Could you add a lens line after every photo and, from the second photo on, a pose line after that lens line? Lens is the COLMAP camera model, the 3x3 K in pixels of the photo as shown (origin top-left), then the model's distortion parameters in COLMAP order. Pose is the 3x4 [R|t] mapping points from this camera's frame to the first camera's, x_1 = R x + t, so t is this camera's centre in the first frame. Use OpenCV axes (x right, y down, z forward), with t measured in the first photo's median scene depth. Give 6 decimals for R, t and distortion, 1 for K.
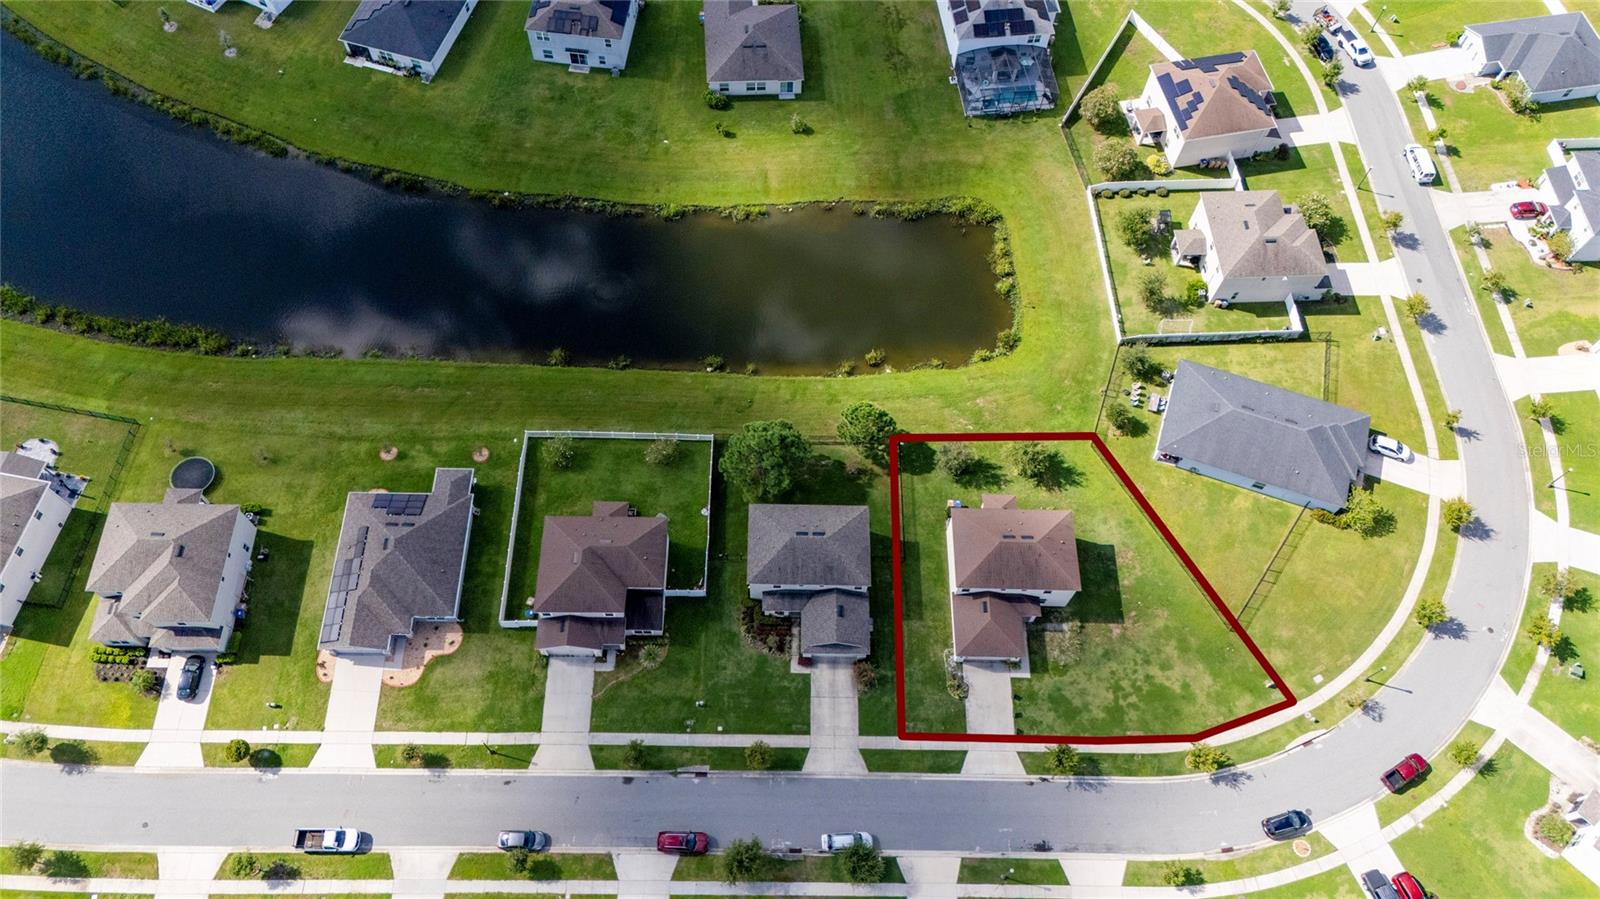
lens RADIAL K [[1167.6, 0, 798.2], [0, 1167.6, 433.1], [0, 0, 1]] dist [0.082442, -0.086452]
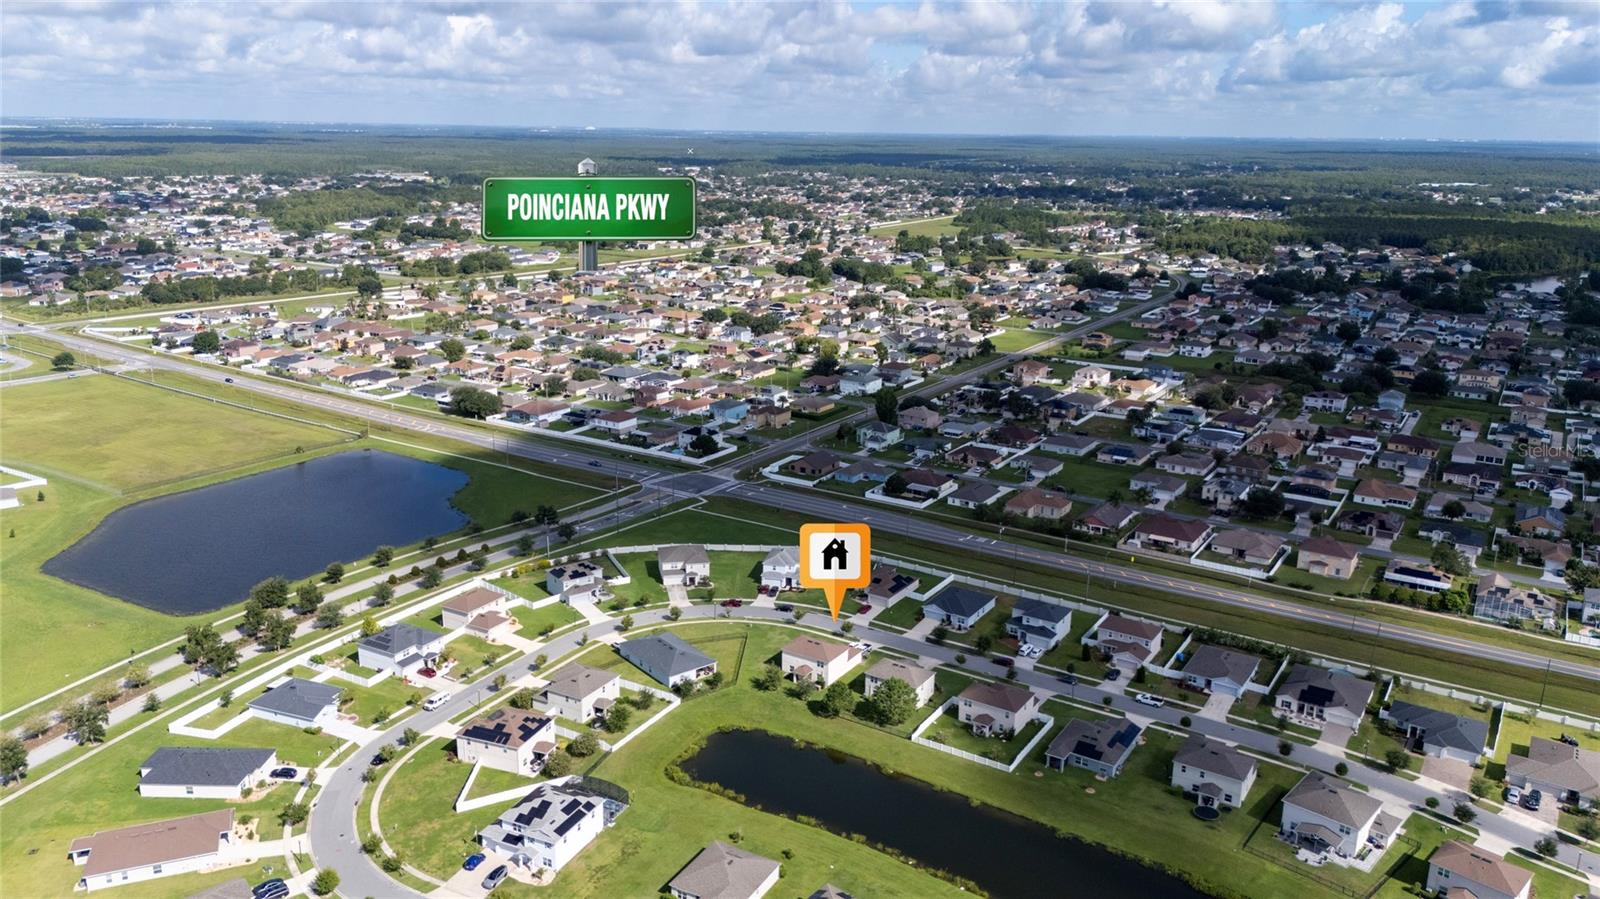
lens RADIAL K [[1167.6, 0, 798.2], [0, 1167.6, 433.1], [0, 0, 1]] dist [0.082442, -0.086452]
pose [[-0.843842, -0.172203, 0.508209, -0.815250], [0.457948, 0.262509, 0.849337, -1.849399], [-0.279668, 0.949439, -0.142656, 0.940343]]
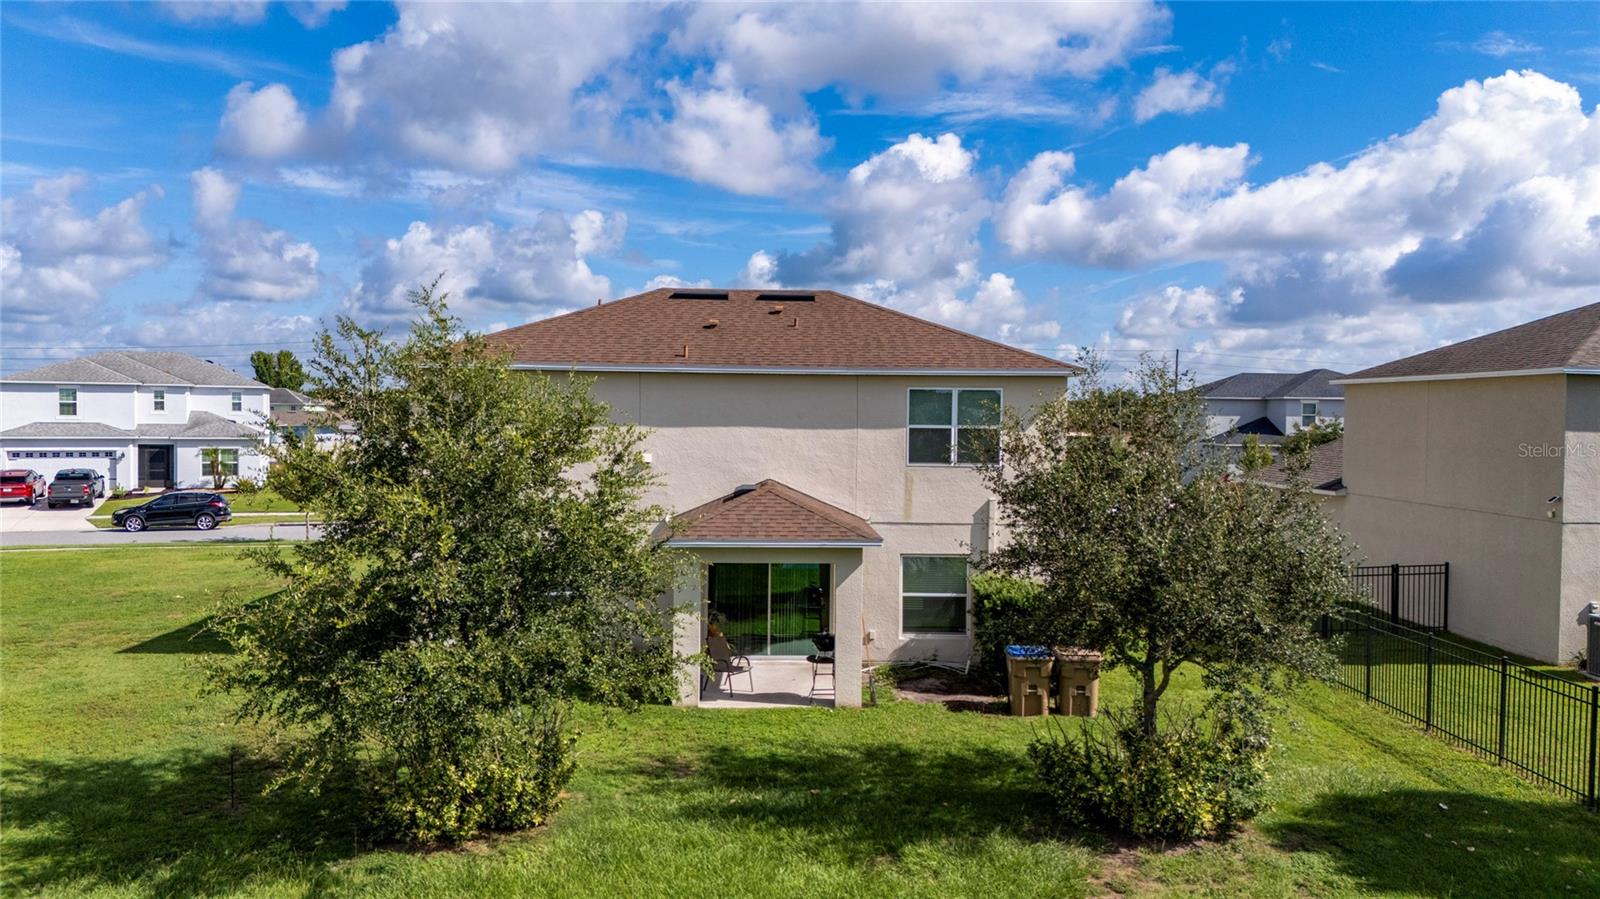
lens RADIAL K [[1167.6, 0, 798.2], [0, 1167.6, 433.1], [0, 0, 1]] dist [0.082442, -0.086452]
pose [[-0.998760, -0.035973, -0.034416, 0.183232], [-0.046823, 0.443812, 0.894896, -0.087501], [-0.016918, 0.895398, -0.444946, 1.103438]]
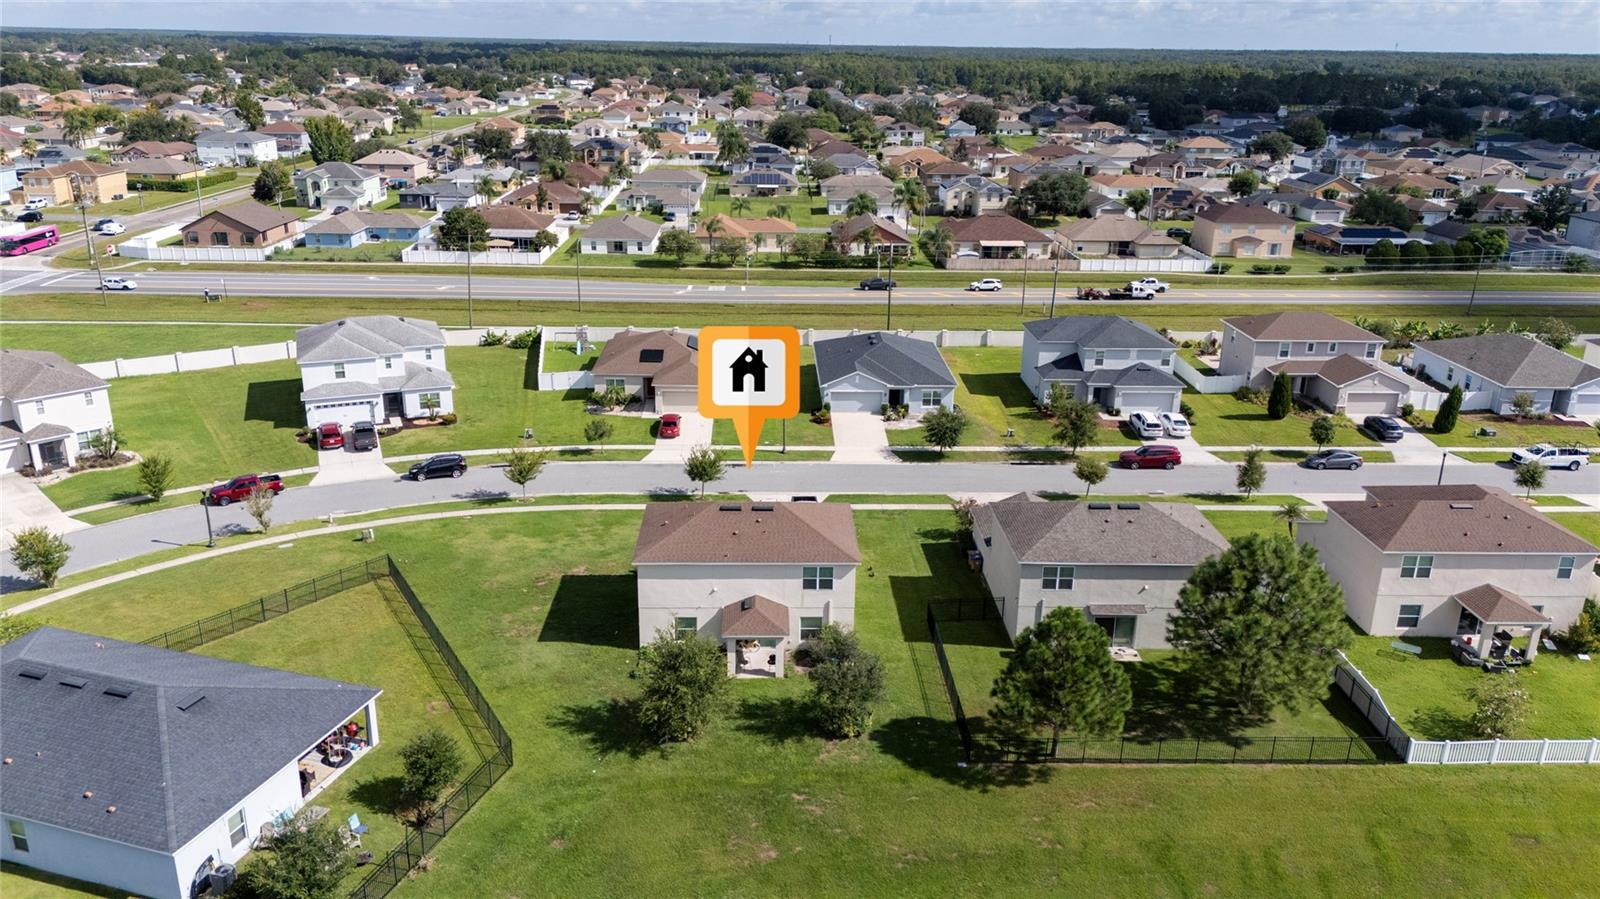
lens RADIAL K [[1167.6, 0, 798.2], [0, 1167.6, 433.1], [0, 0, 1]] dist [0.082442, -0.086452]
pose [[-0.998404, -0.030148, -0.047760, 0.189801], [-0.052001, 0.160662, 0.985639, -0.466309], [-0.022042, 0.986549, -0.161974, 1.043613]]
